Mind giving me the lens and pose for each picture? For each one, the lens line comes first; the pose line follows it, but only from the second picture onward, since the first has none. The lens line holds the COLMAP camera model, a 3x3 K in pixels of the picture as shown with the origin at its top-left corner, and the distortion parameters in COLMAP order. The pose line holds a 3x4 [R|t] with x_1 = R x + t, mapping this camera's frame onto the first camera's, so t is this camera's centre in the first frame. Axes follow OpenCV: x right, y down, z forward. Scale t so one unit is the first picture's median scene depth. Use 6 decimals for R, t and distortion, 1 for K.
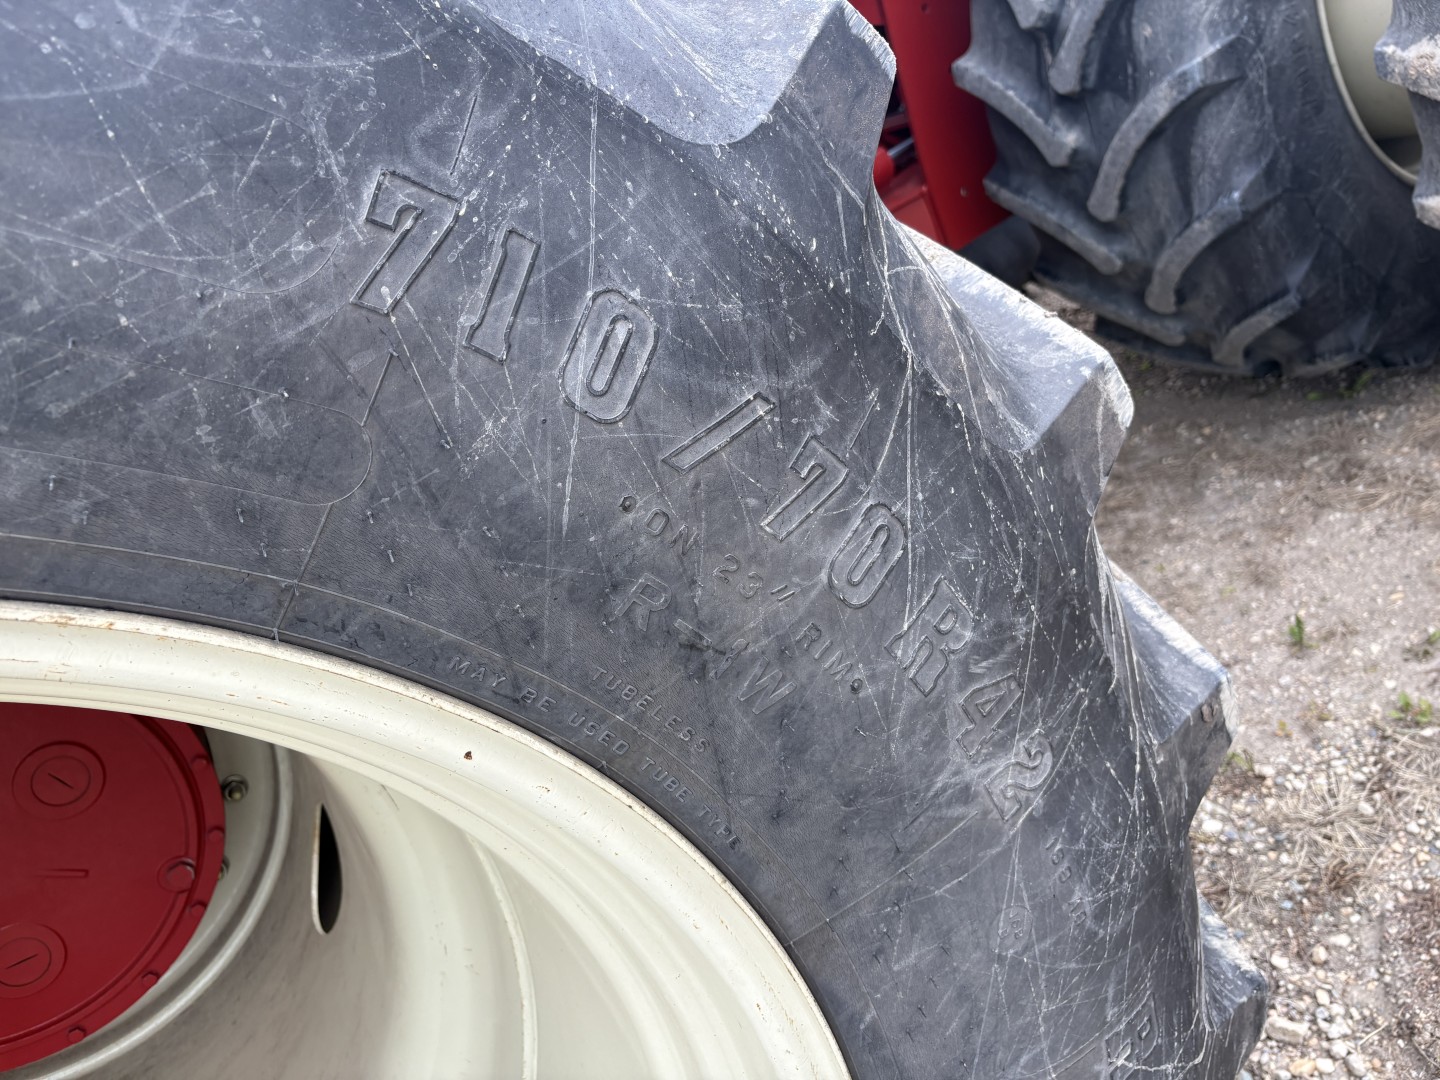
lens RADIAL K [[1111.3, 0, 721.6], [0, 1111.3, 539.9], [0, 0, 1]] dist [0.013860, -0.024290]
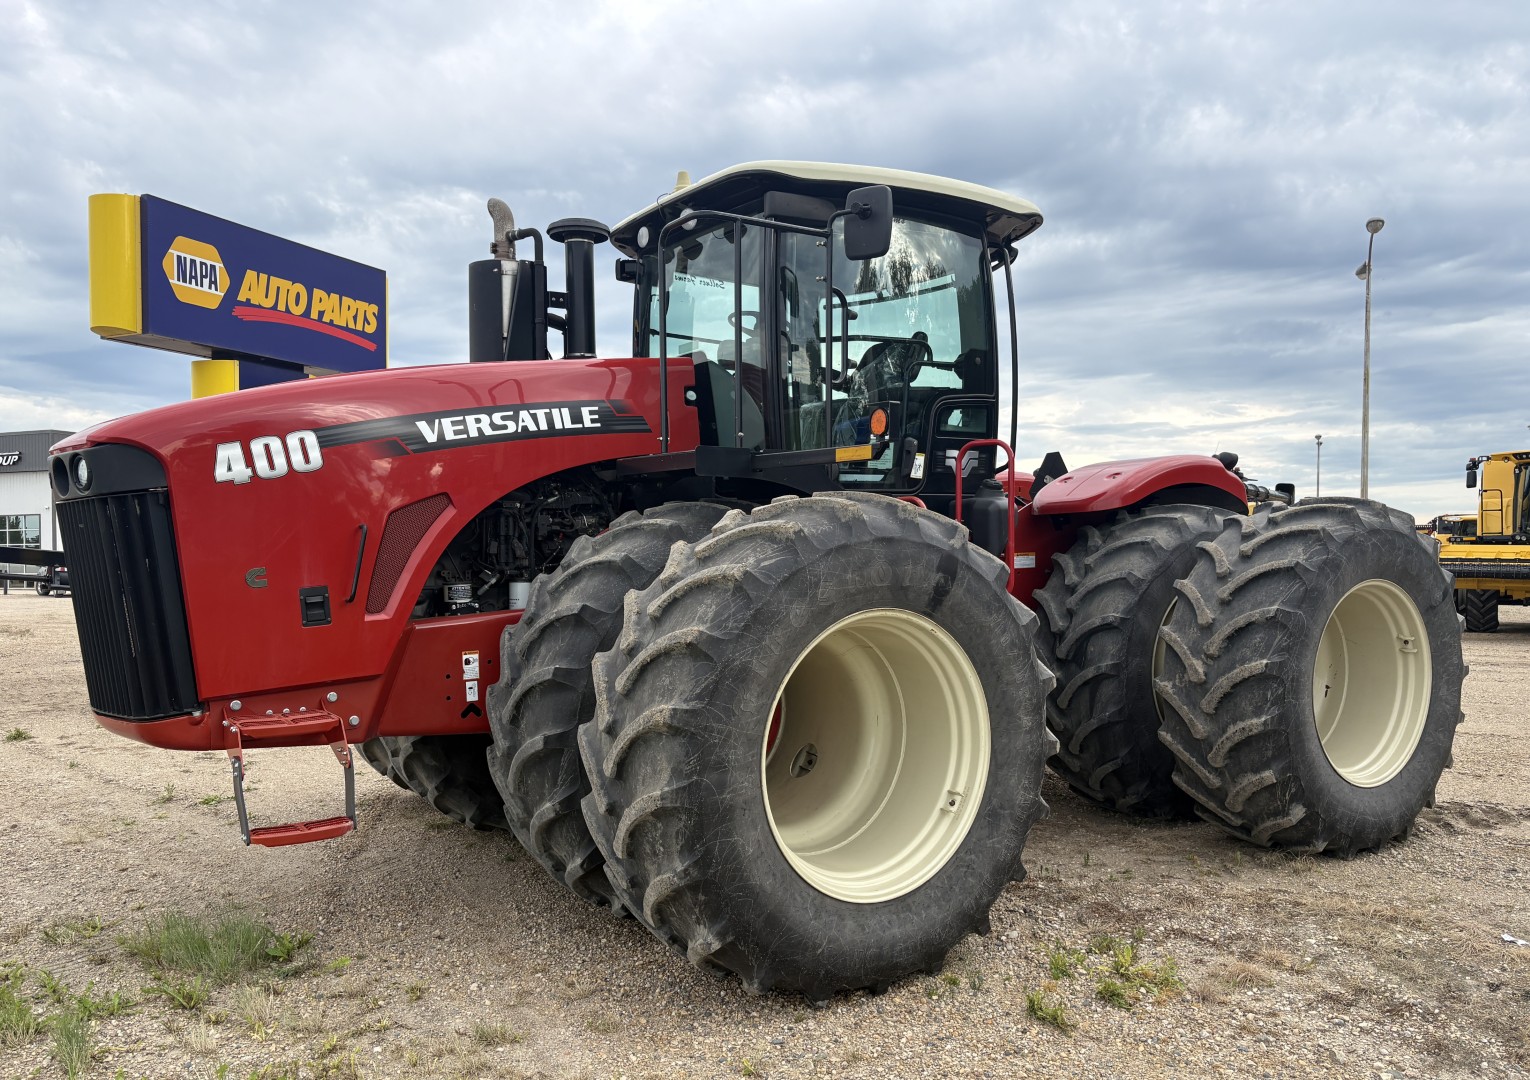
lens RADIAL K [[1163.7, 0, 776.4], [0, 1163.7, 537.1], [0, 0, 1]] dist [0.012507, -0.003100]
pose [[0.917418, 0.397924, 0.000978, -0.467144], [-0.362645, 0.837088, -0.409600, 0.802899], [-0.163809, 0.375420, 0.912265, -1.661950]]
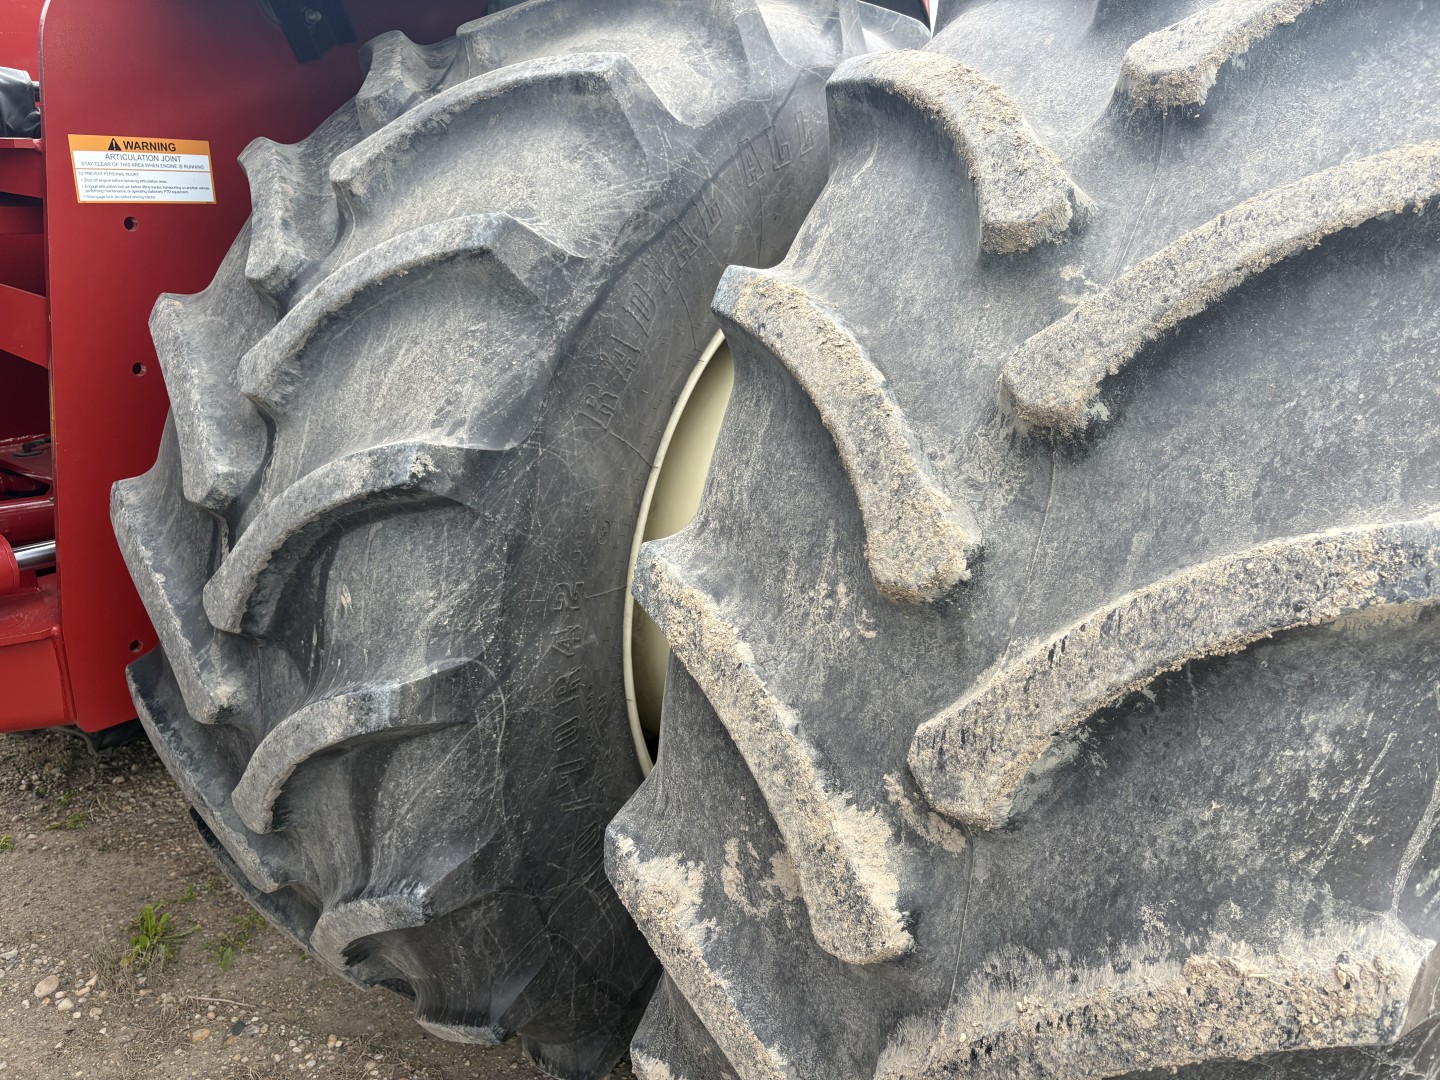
lens RADIAL K [[1111.3, 0, 720.9], [0, 1111.3, 550.4], [0, 0, 1]] dist [0.013860, -0.024290]
pose [[0.854758, 0.297969, 0.424974, 0.287366], [-0.214922, 0.948490, -0.232754, -0.378709], [-0.472437, 0.107613, 0.874770, 0.370001]]
